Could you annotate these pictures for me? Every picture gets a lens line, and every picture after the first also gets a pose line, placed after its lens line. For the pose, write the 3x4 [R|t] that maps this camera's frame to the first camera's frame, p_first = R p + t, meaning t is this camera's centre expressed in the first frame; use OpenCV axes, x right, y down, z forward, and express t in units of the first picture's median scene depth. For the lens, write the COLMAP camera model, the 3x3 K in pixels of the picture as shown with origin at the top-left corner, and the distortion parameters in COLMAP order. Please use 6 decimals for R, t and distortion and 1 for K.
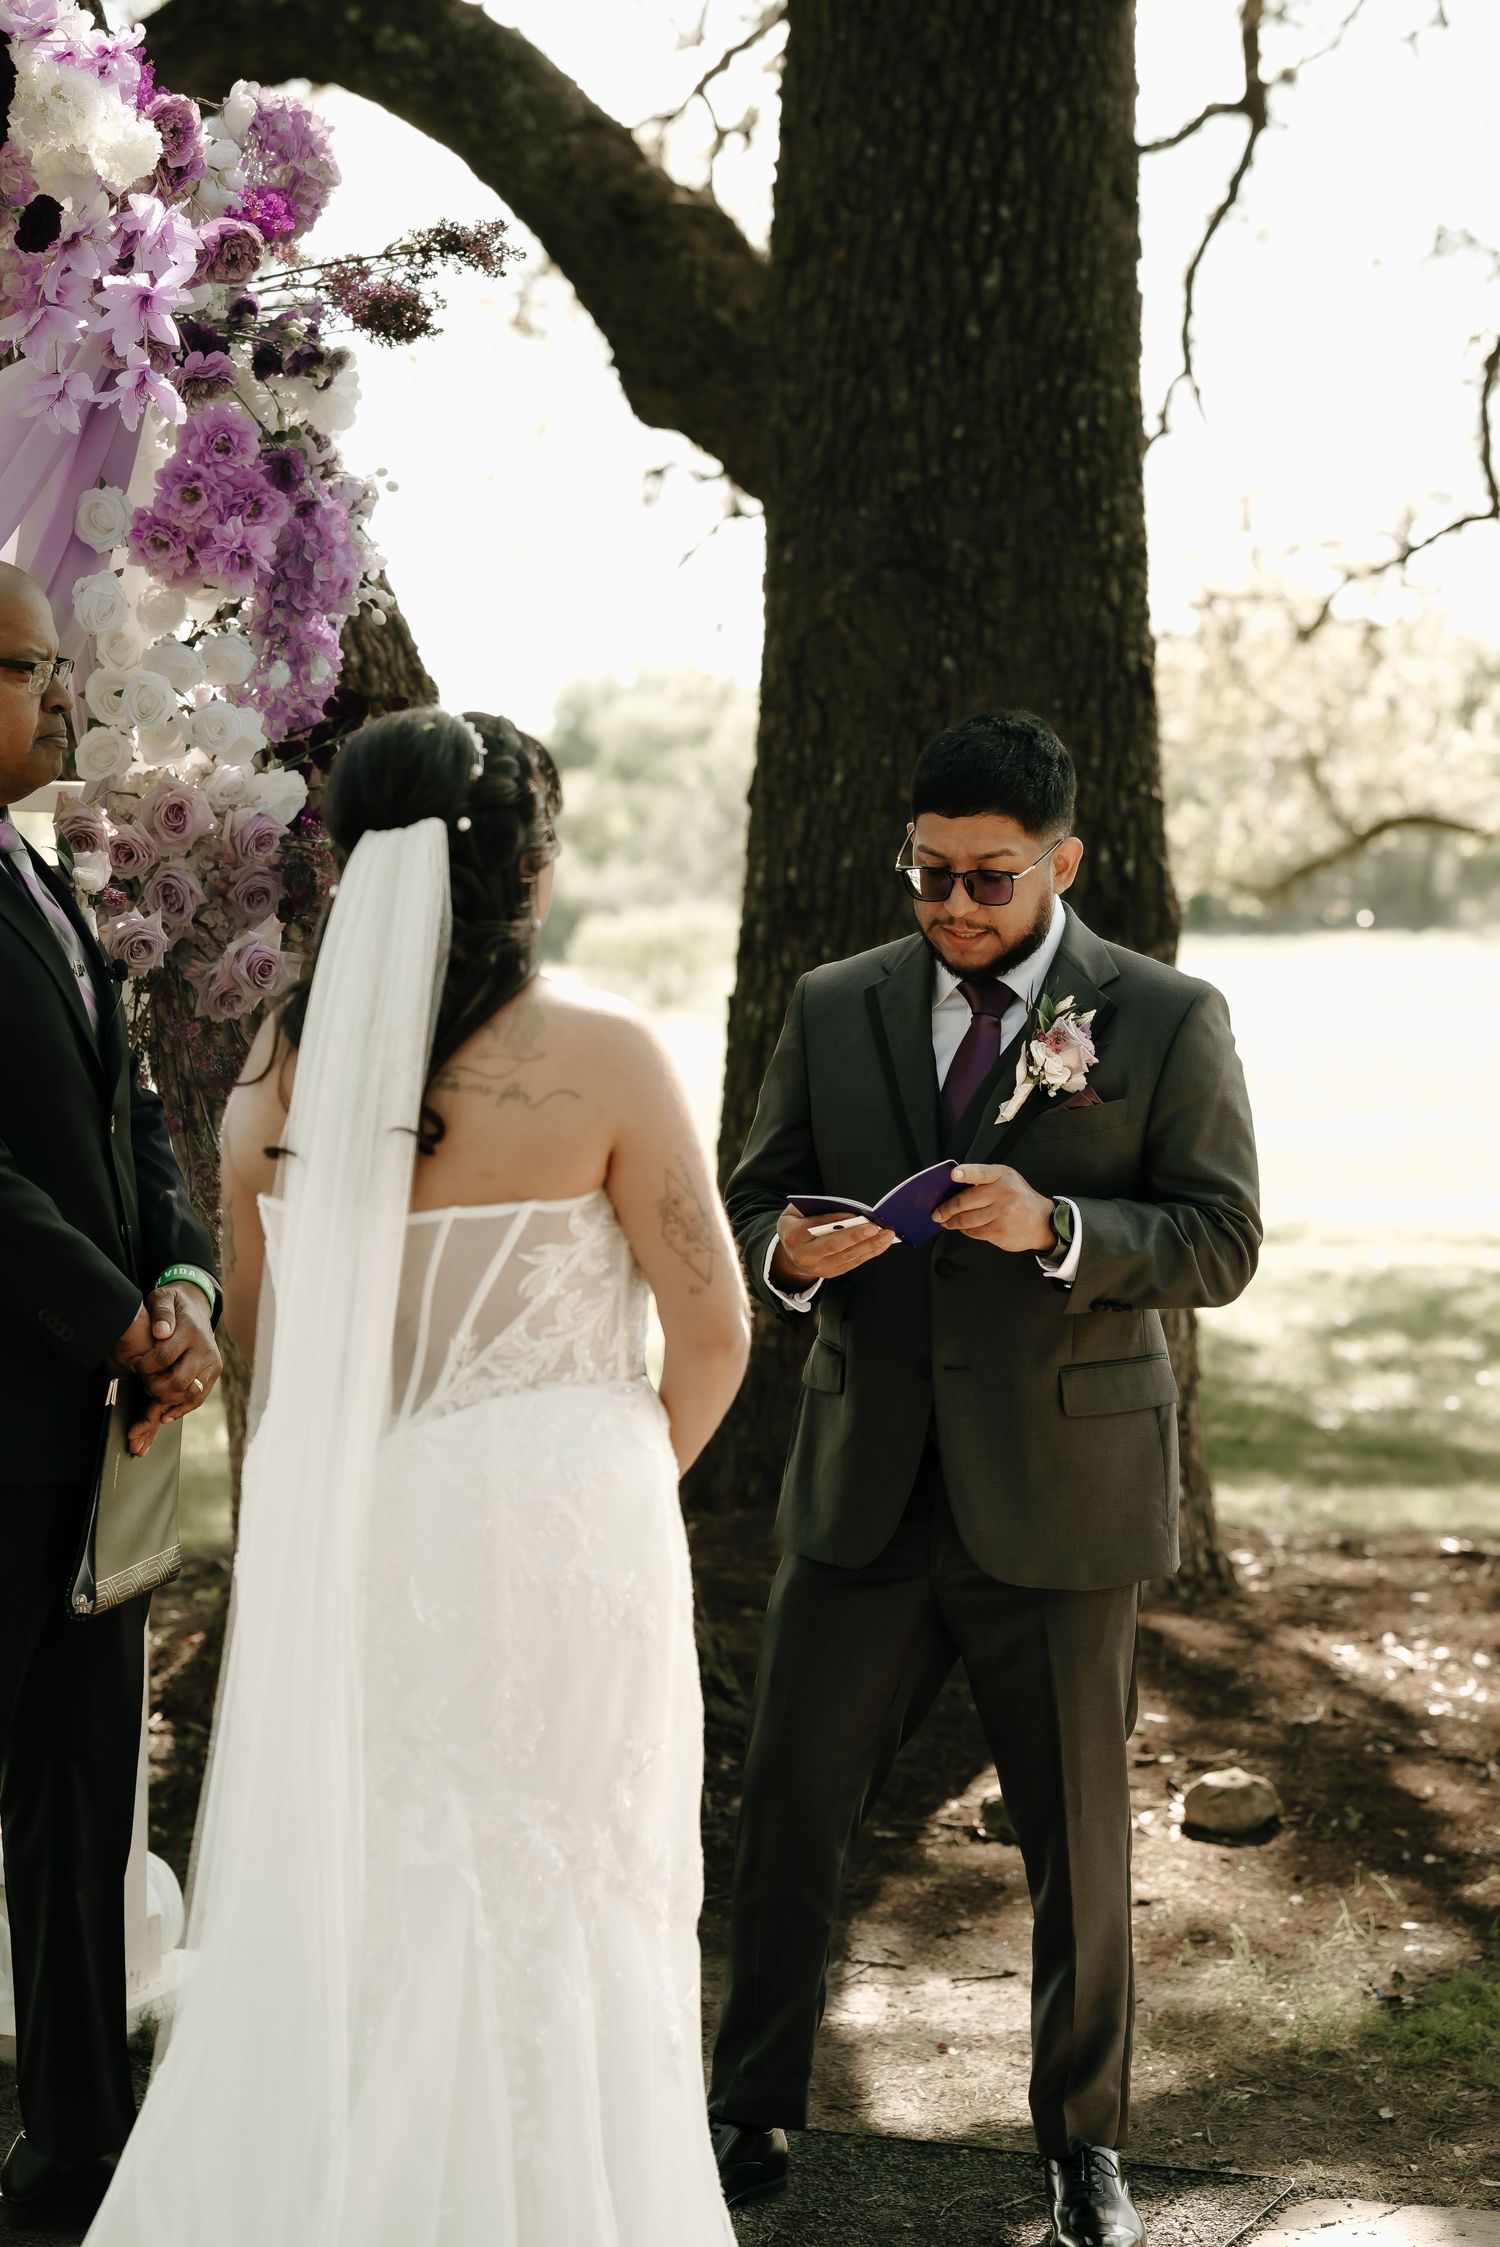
lens RADIAL K [[6444.5, 0, 749.7], [0, 6444.5, 873.3], [0, 0, 1]] dist [0.335780, -0.463233]
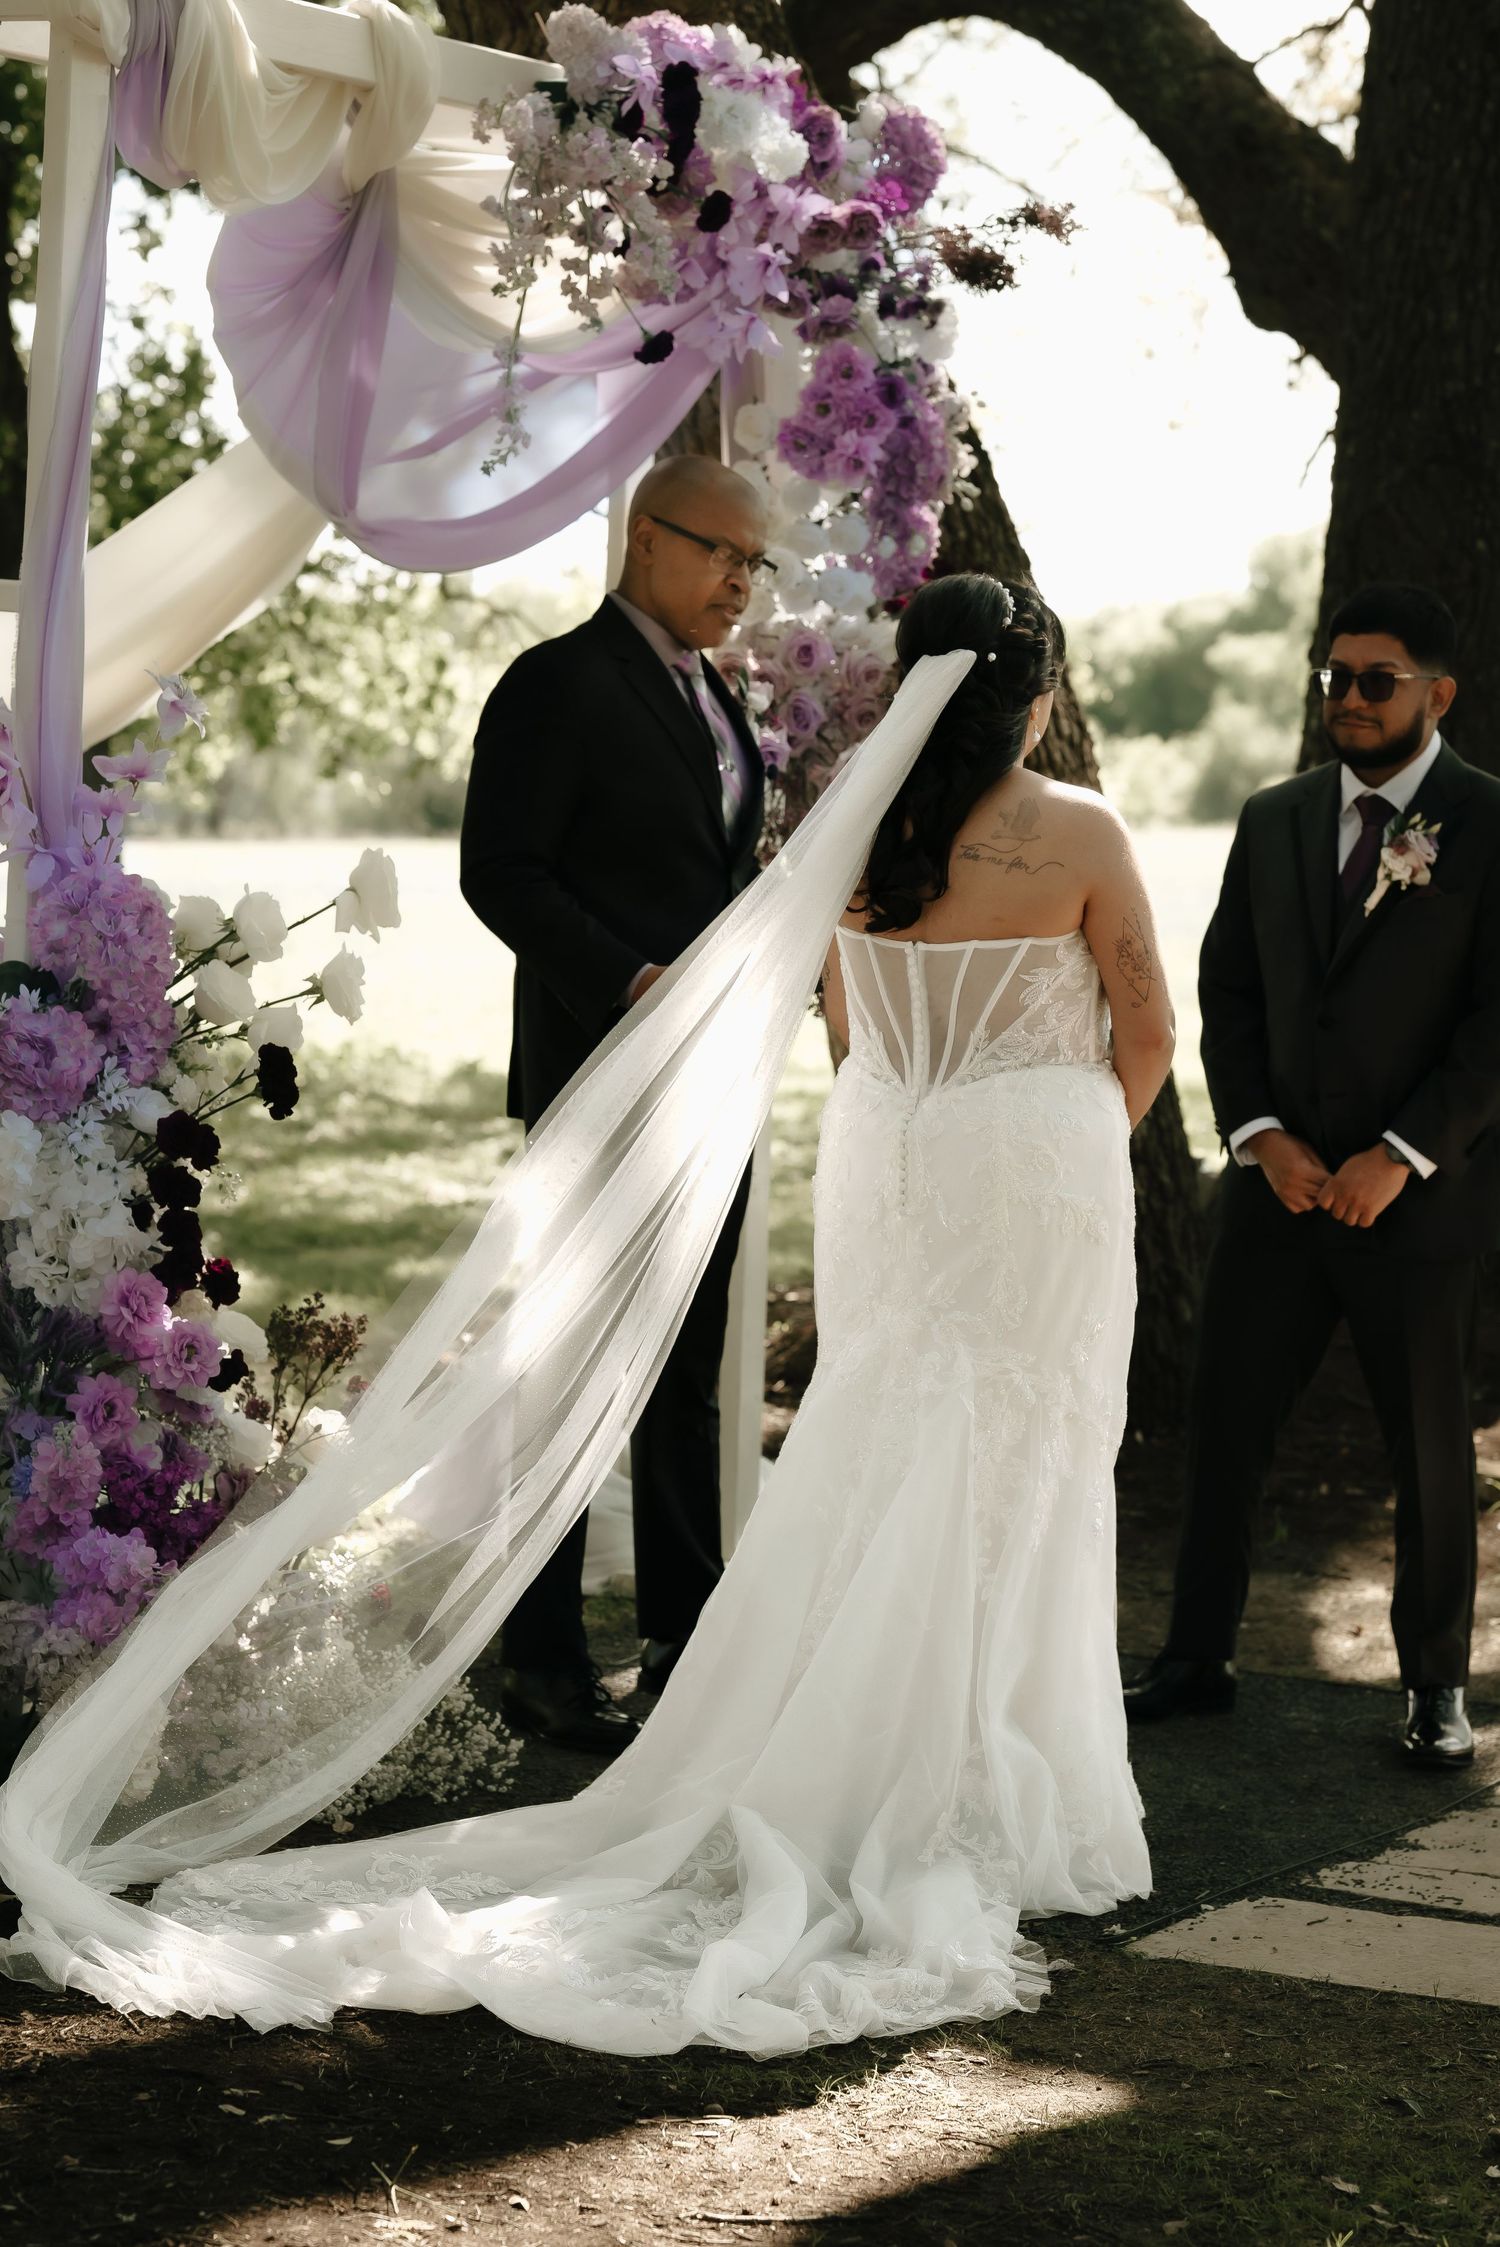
lens RADIAL K [[6444.5, 0, 749.7], [0, 6444.5, 873.3], [0, 0, 1]] dist [0.335780, -0.463233]
pose [[0.993588, 0.033532, -0.107972, 0.042028], [-0.031030, 0.999212, 0.024767, 0.003453], [0.108718, -0.021258, 0.993845, -0.297242]]
